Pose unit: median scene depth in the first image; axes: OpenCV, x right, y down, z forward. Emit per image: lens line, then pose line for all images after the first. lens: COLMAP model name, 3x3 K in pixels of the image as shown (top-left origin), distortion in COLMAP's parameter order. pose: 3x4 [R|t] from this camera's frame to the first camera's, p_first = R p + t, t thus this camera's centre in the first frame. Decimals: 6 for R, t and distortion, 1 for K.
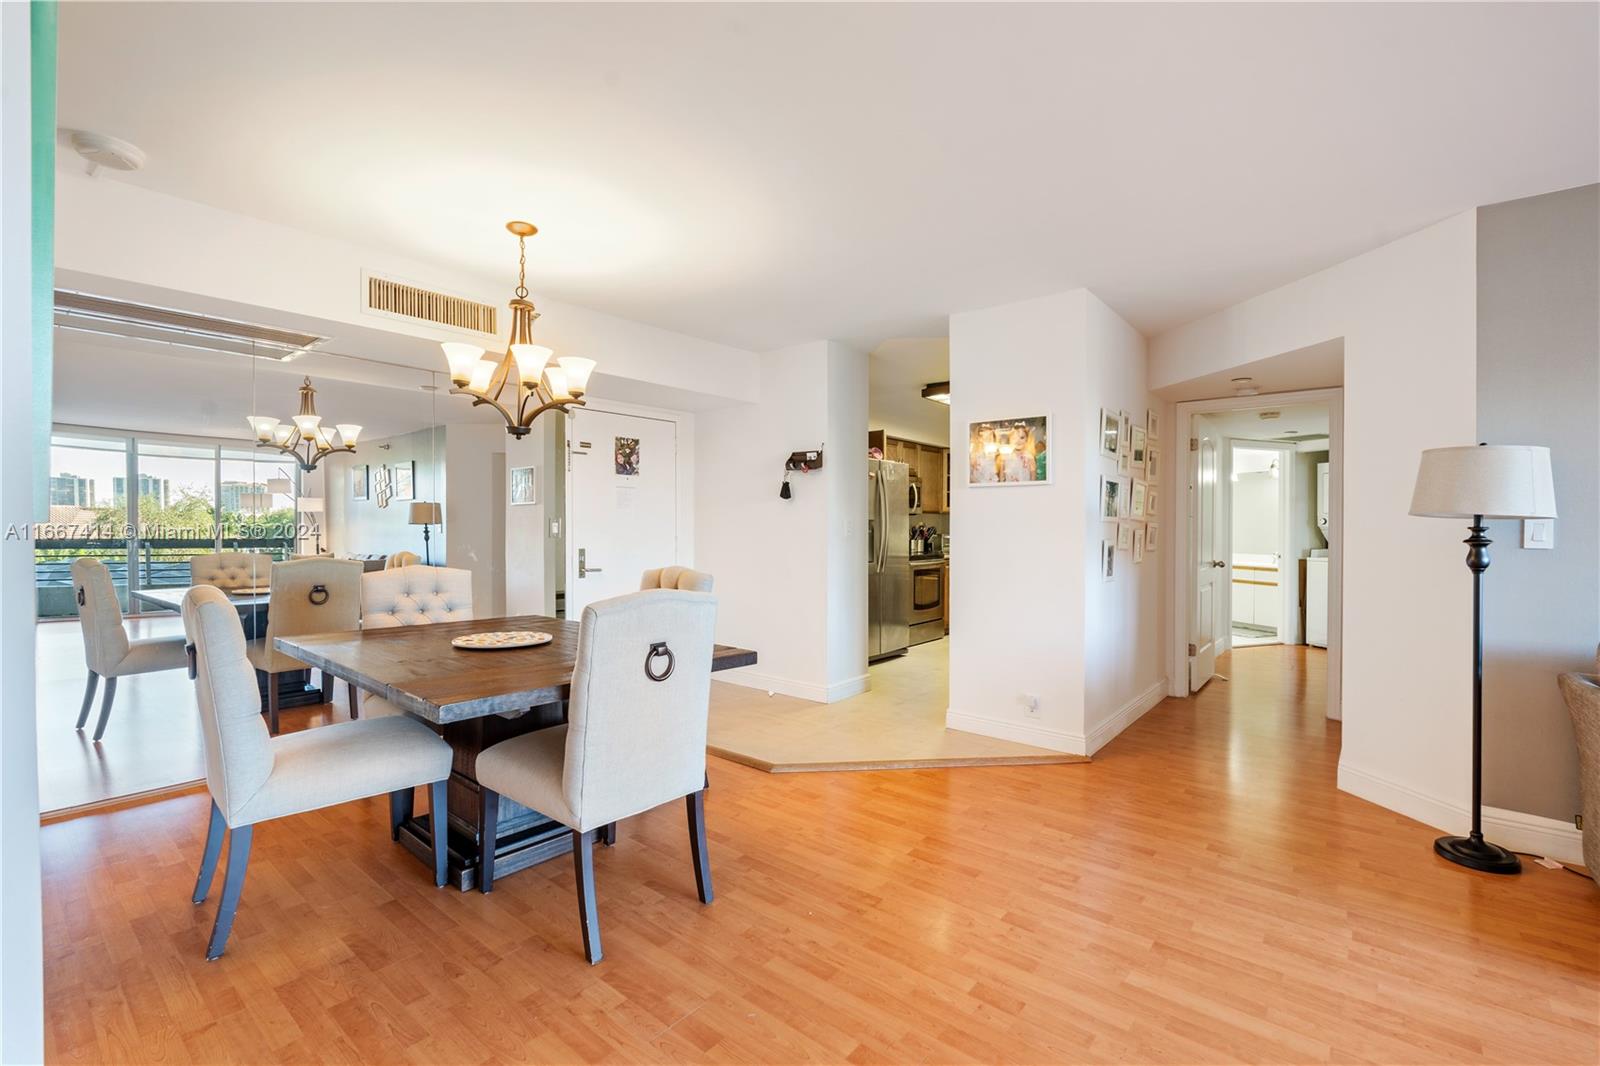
lens RADIAL K [[702.0, 0, 802.4], [0, 702.0, 529.6], [0, 0, 1]] dist [-0.005686, 0.000665]
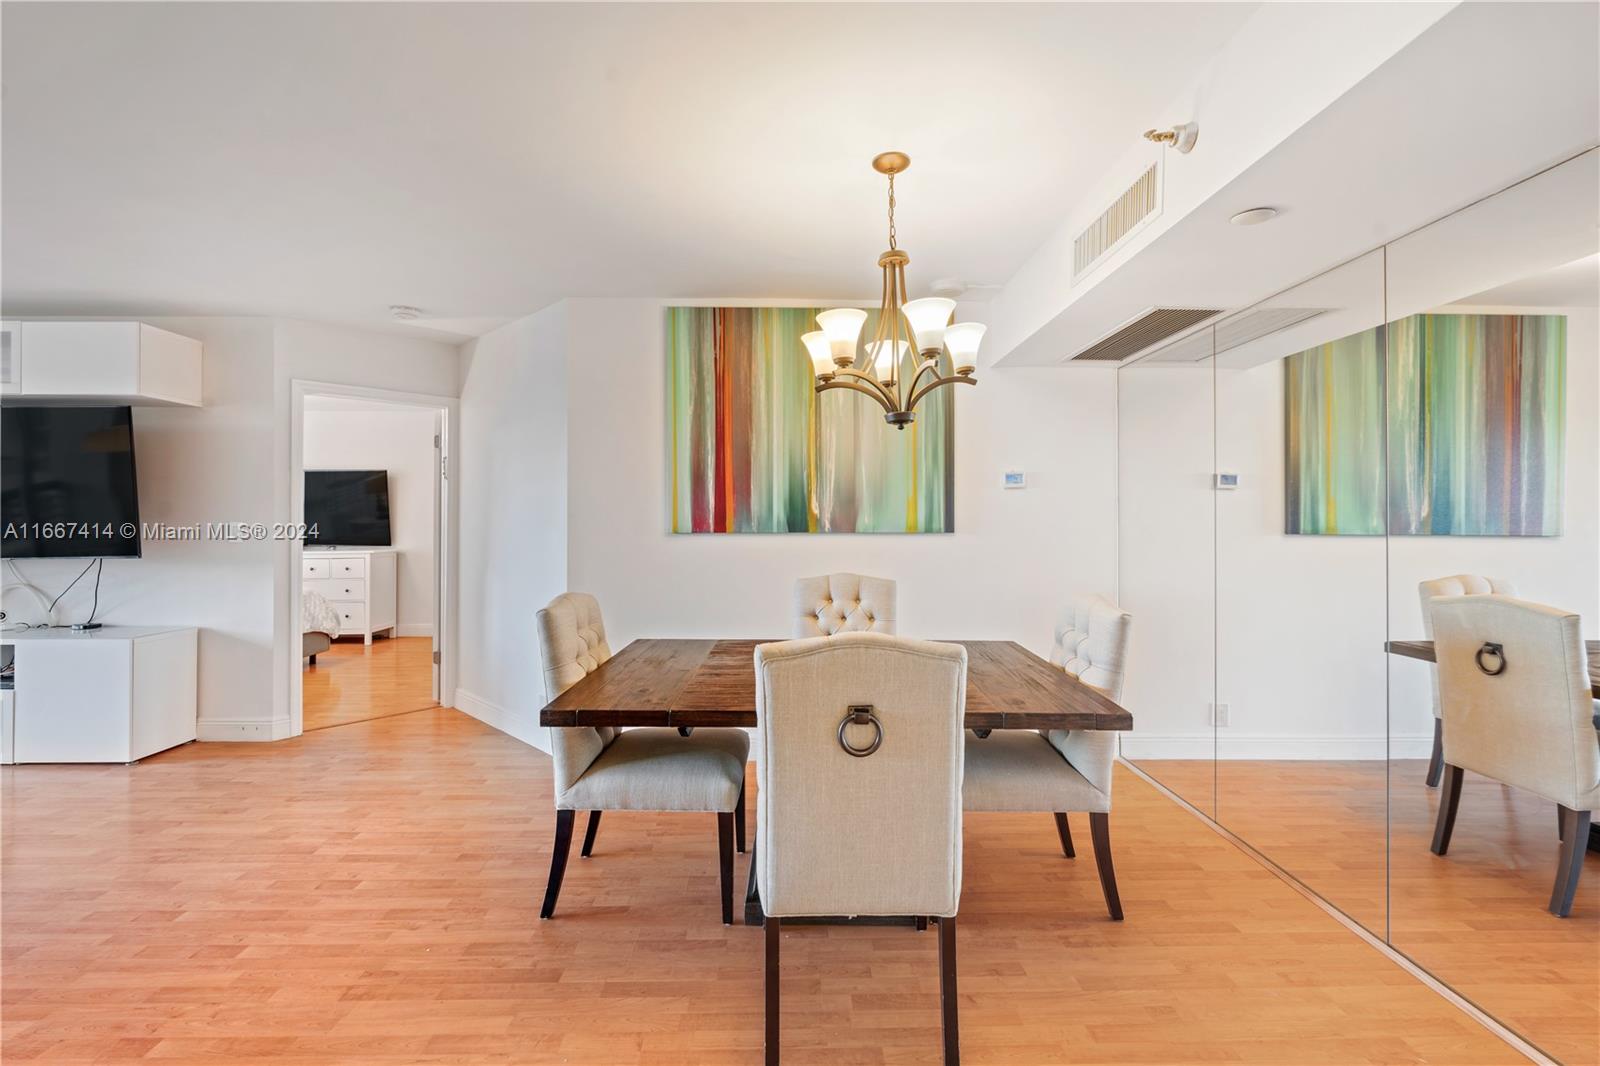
lens RADIAL K [[702.0, 0, 802.4], [0, 702.0, 529.6], [0, 0, 1]] dist [-0.005686, 0.000665]
pose [[-0.756654, 0.003833, -0.653804, 0.217595], [-0.005175, 0.999916, 0.011851, -0.033106], [0.653795, 0.012351, -0.756571, 1.809680]]
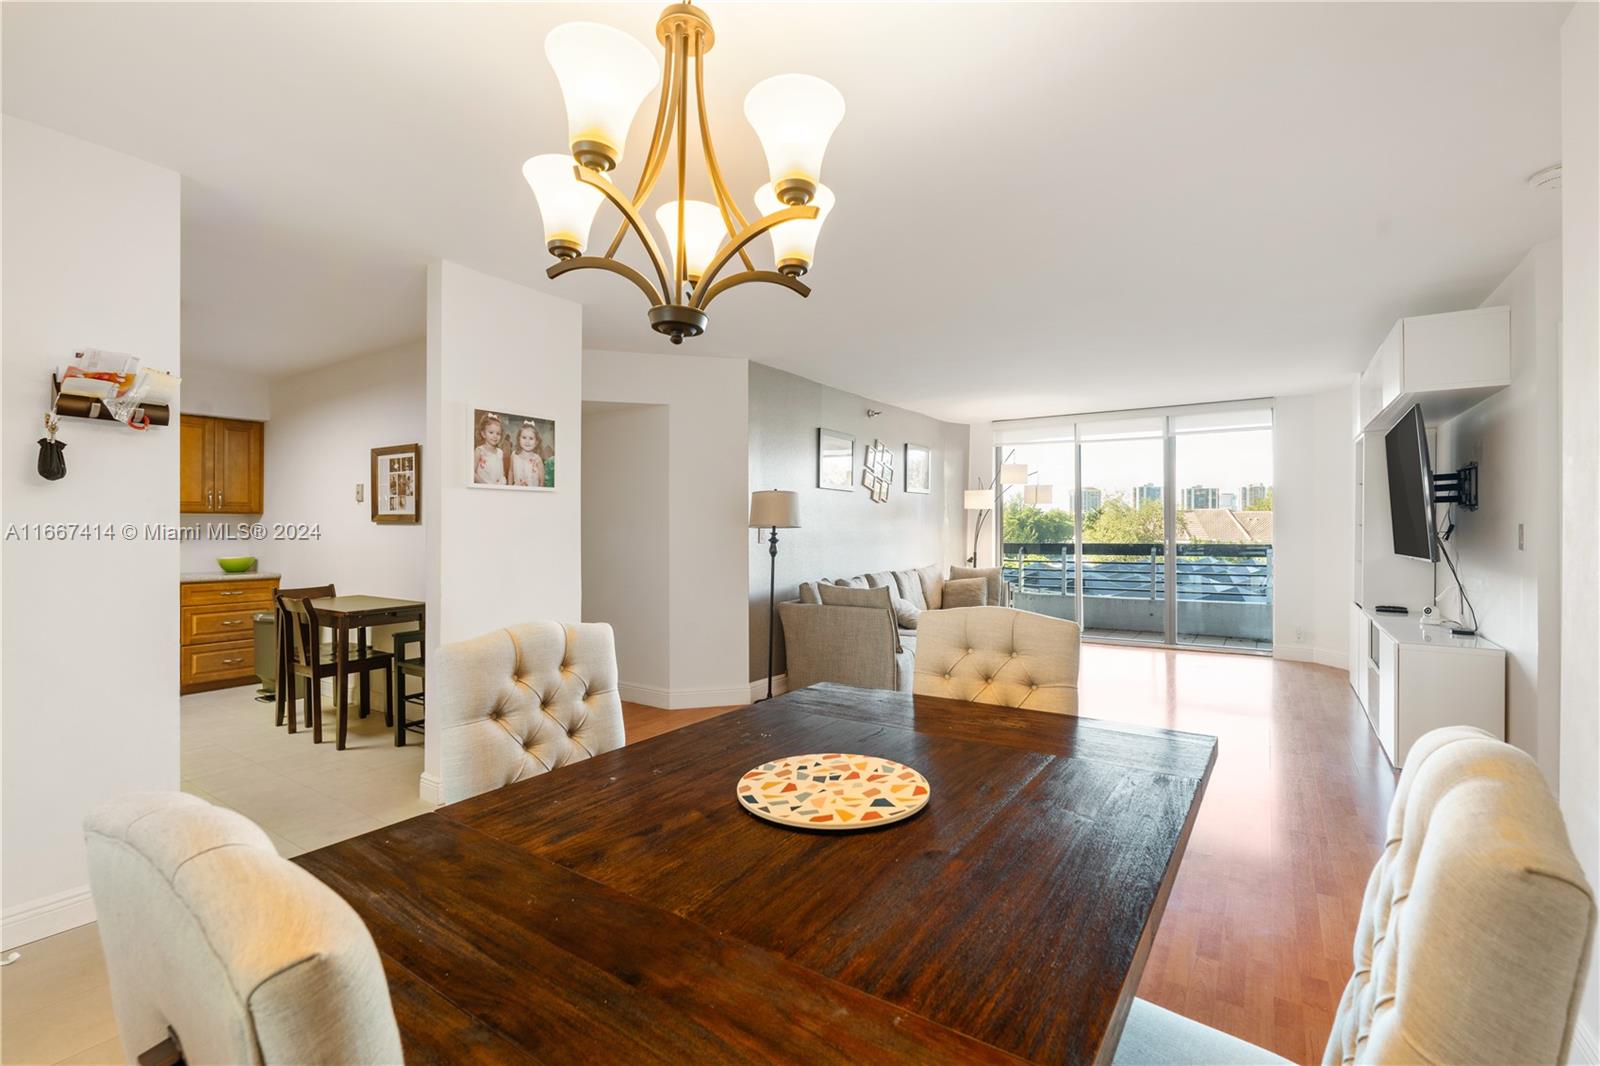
lens RADIAL K [[712.0, 0, 792.1], [0, 712.0, 530.4], [0, 0, 1]] dist [0.001405, 0.000531]
pose [[-0.095945, -0.004920, 0.995374, -1.000888], [0.007766, 0.999954, 0.005691, -0.021180], [-0.995356, 0.008276, -0.095902, 1.160716]]
